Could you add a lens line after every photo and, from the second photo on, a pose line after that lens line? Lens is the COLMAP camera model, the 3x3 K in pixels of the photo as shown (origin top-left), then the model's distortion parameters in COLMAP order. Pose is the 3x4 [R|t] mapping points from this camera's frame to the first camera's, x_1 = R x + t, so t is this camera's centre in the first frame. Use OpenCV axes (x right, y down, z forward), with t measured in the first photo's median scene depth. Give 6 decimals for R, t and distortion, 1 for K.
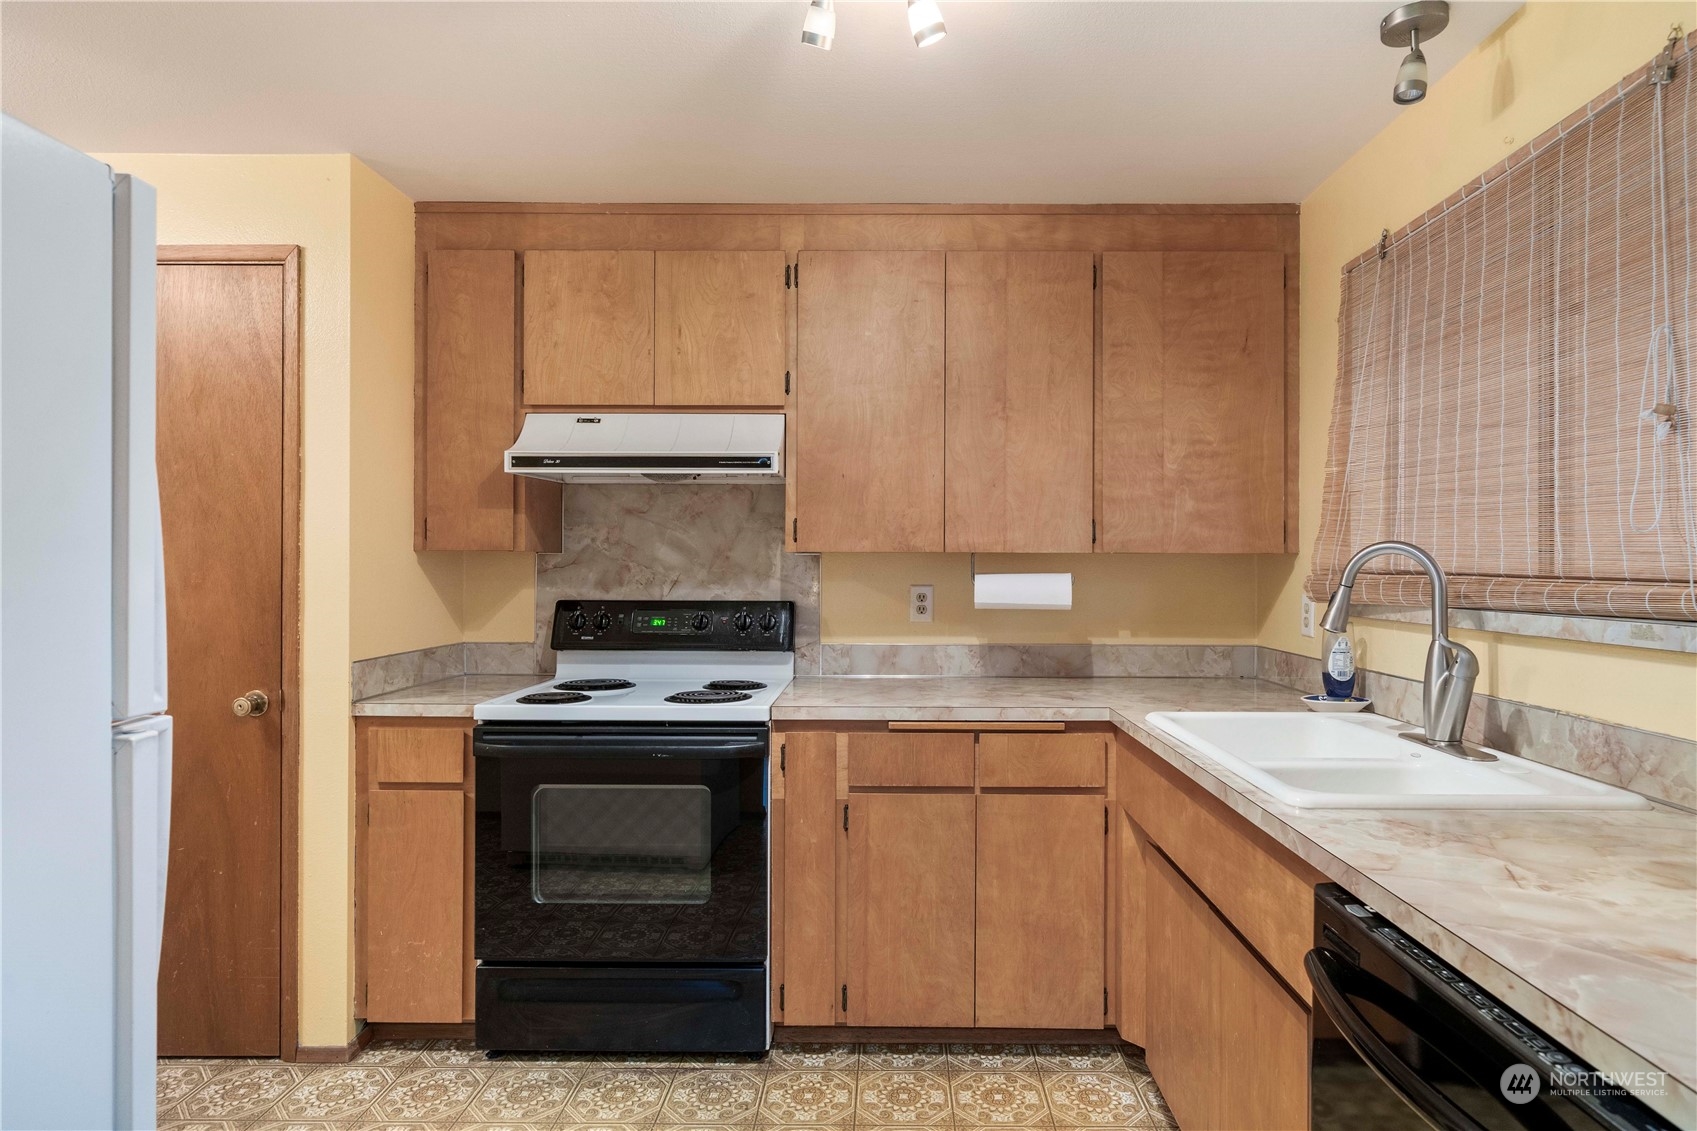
lens RADIAL K [[897.5, 0, 848.5], [0, 897.5, 565.5], [0, 0, 1]] dist [-0.003661, -0.000345]
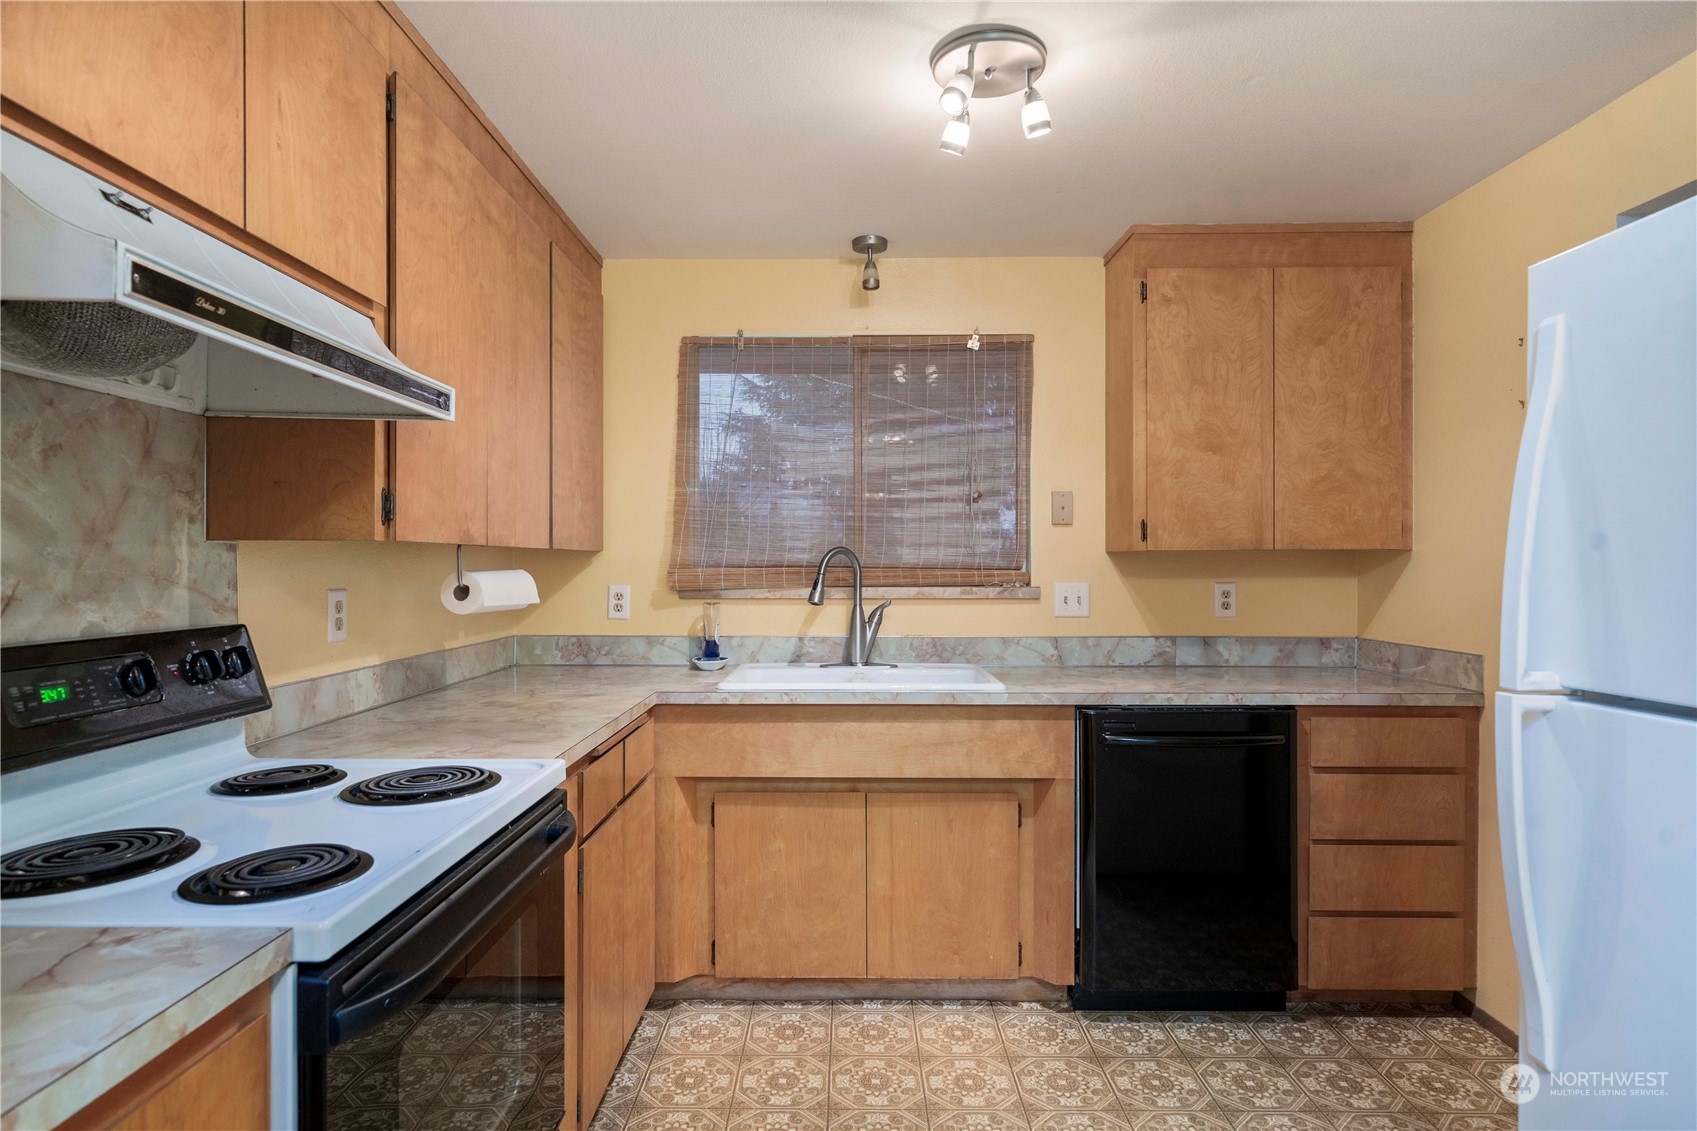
lens RADIAL K [[897.5, 0, 848.5], [0, 897.5, 565.5], [0, 0, 1]] dist [-0.003661, -0.000345]
pose [[-0.004983, -0.005689, 0.999971, -0.625080], [-0.001058, 0.999983, 0.005684, -0.001277], [-0.999987, -0.001029, -0.004989, 0.602298]]
